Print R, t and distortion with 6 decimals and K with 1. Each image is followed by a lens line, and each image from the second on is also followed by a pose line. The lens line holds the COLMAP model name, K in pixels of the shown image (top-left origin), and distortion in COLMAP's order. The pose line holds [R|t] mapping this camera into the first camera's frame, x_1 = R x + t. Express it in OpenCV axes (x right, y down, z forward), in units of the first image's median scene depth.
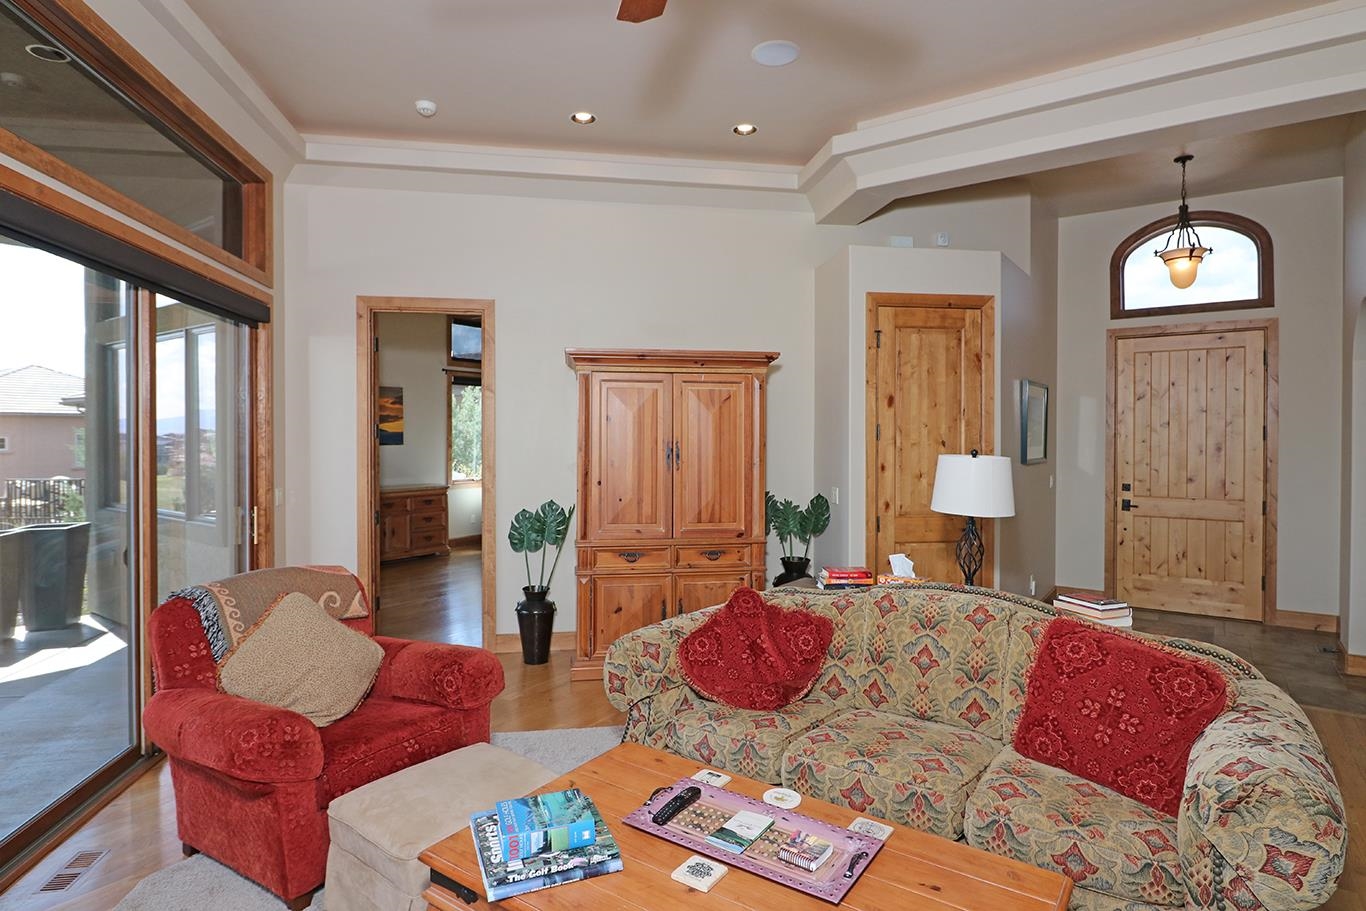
lens RADIAL K [[738.9, 0, 680.2], [0, 738.9, 444.6], [0, 0, 1]] dist [0.001580, -0.011788]
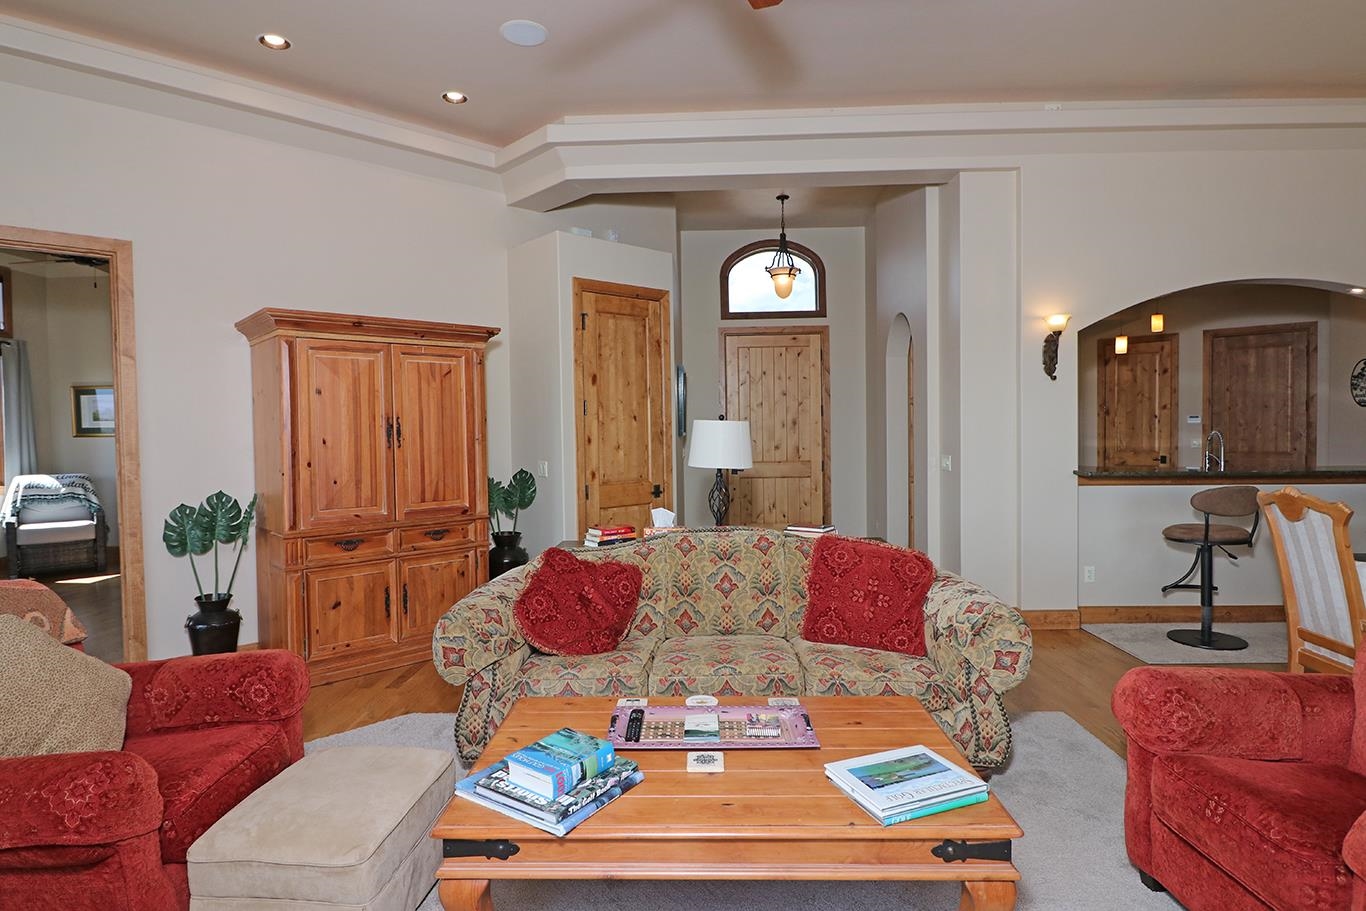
lens RADIAL K [[738.9, 0, 680.2], [0, 738.9, 444.6], [0, 0, 1]] dist [0.001580, -0.011788]
pose [[0.831270, -0.027921, 0.555167, -0.225023], [0.022170, 0.999608, 0.017077, 0.022413], [-0.555426, -0.001888, 0.831564, 0.021529]]
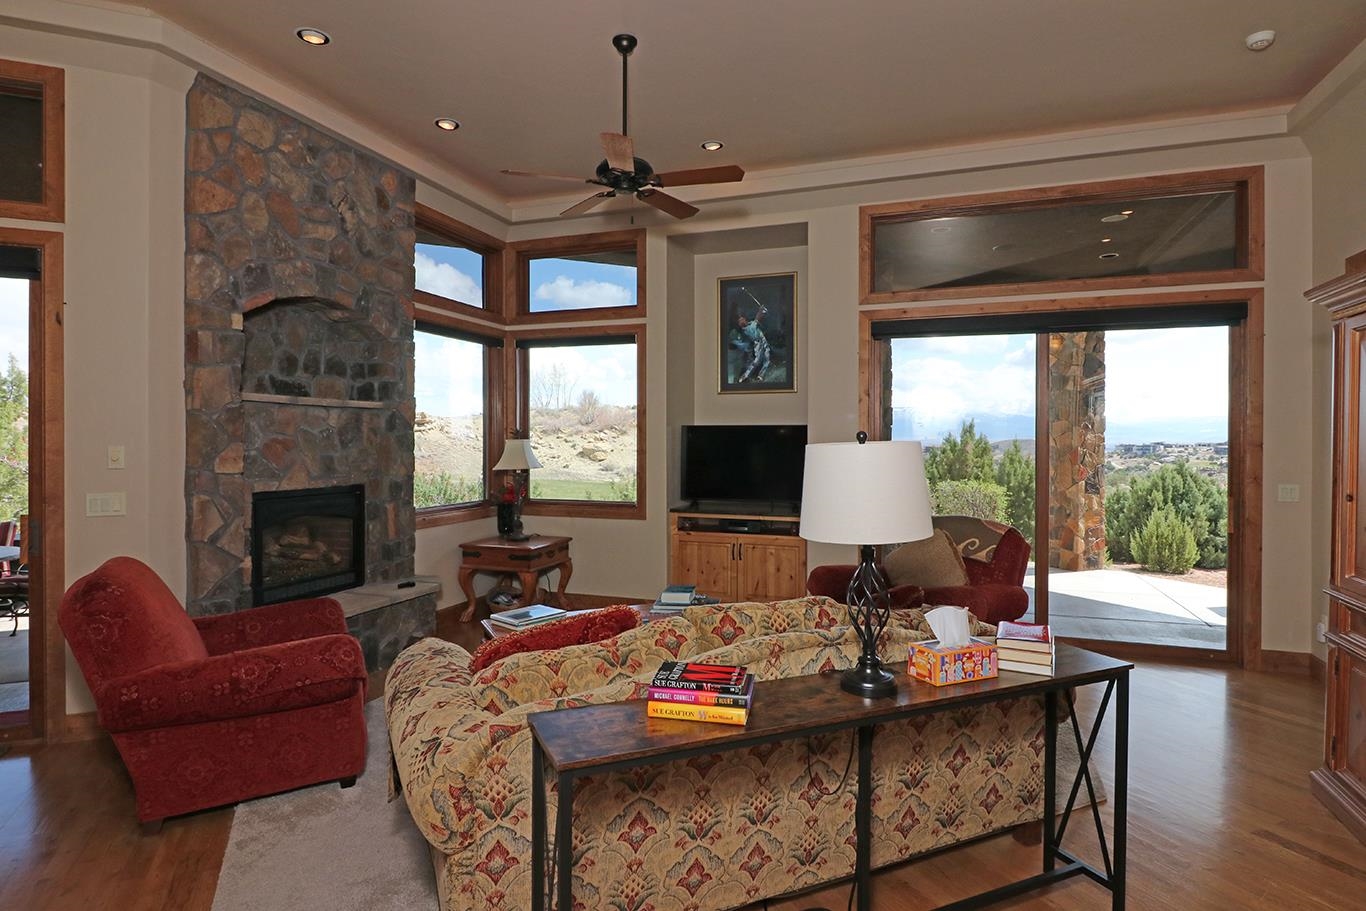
lens RADIAL K [[738.9, 0, 680.2], [0, 738.9, 444.6], [0, 0, 1]] dist [0.001580, -0.011788]
pose [[-0.493209, 0.001962, -0.869909, 0.679703], [-0.013308, 0.999863, 0.009801, 0.009280], [0.869809, 0.016411, -0.493115, 0.797383]]
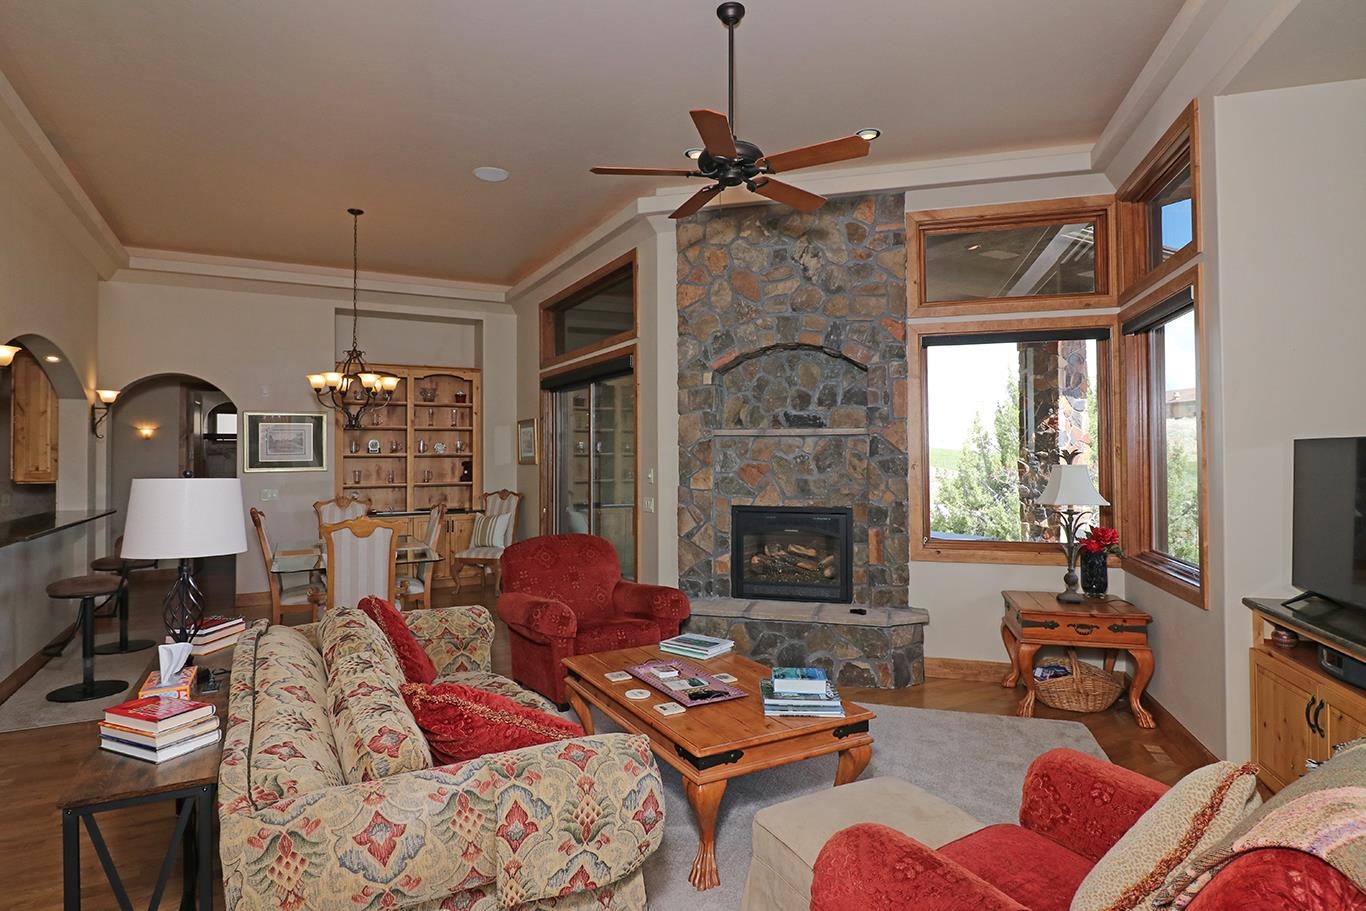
lens RADIAL K [[738.9, 0, 680.2], [0, 738.9, 444.6], [0, 0, 1]] dist [0.001580, -0.011788]
pose [[-0.896614, 0.007064, 0.442756, -0.261140], [0.006254, 0.999975, -0.003290, -0.009287], [-0.442769, -0.000180, -0.896636, 0.987411]]
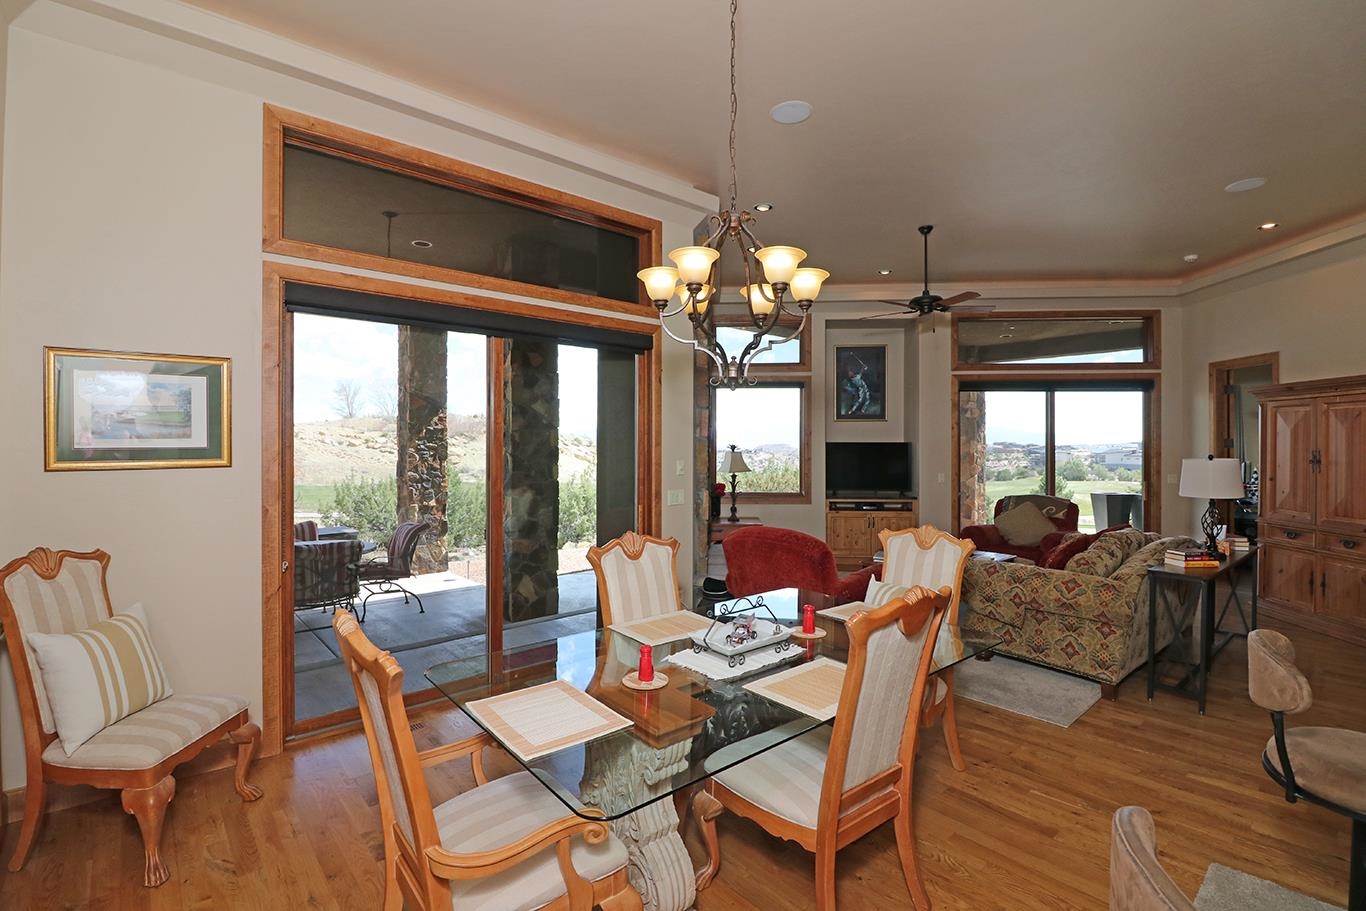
lens RADIAL K [[628.8, 0, 679.7], [0, 628.8, 443.7], [0, 0, 1]] dist [0.000940, -0.013268]
pose [[-0.228210, -0.004056, -0.973604, 1.293850], [-0.013402, 0.999910, -0.001024, -0.000139], [0.973520, 0.012814, -0.228244, 0.155898]]
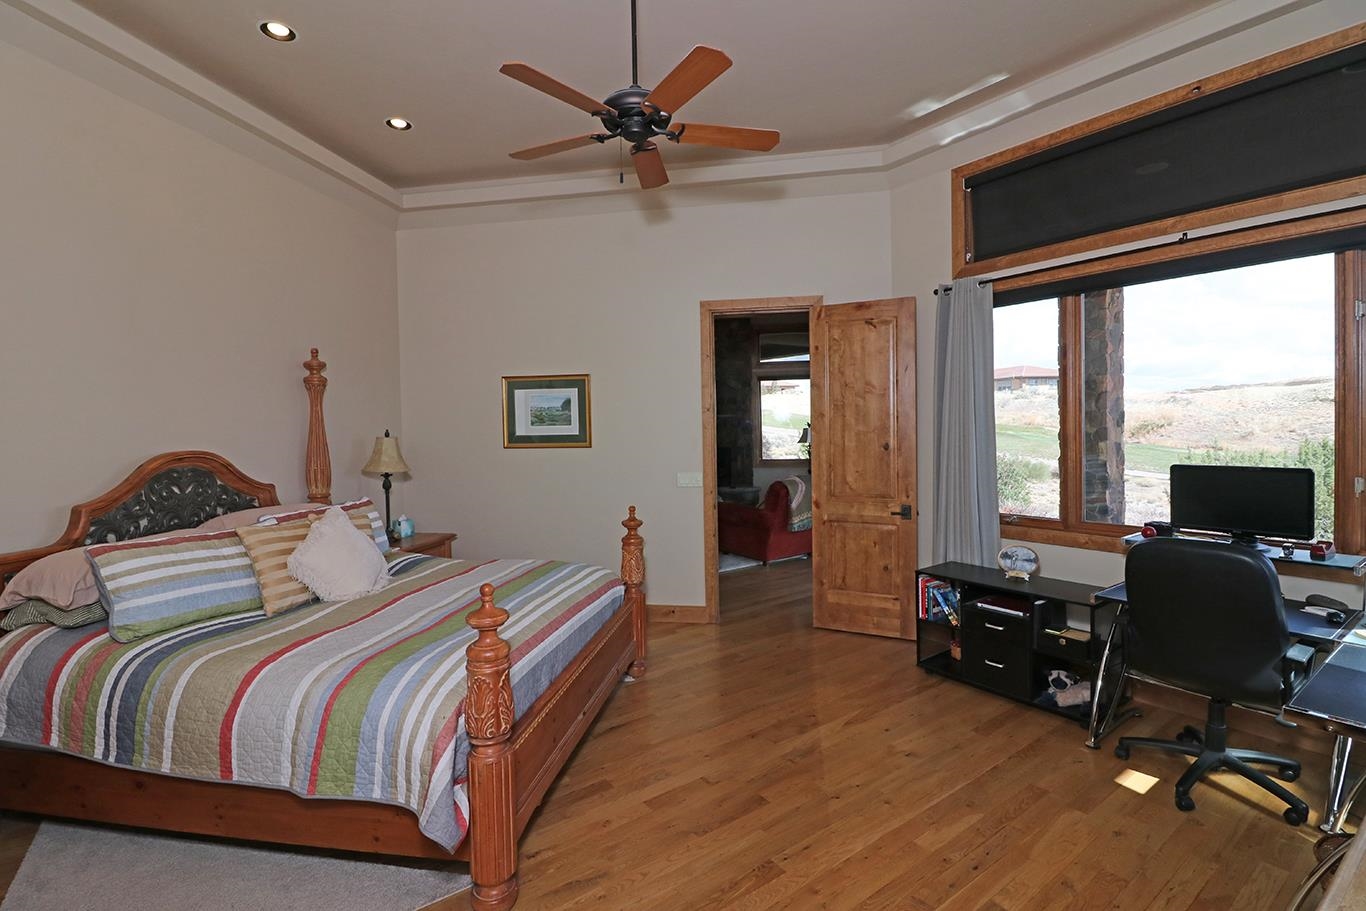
lens RADIAL K [[628.8, 0, 679.7], [0, 628.8, 443.7], [0, 0, 1]] dist [0.000940, -0.013268]
pose [[-0.944480, 0.007480, 0.328485, -0.574618], [0.022055, 0.998929, 0.040668, -0.027001], [-0.327829, 0.045655, -0.943633, 2.091350]]
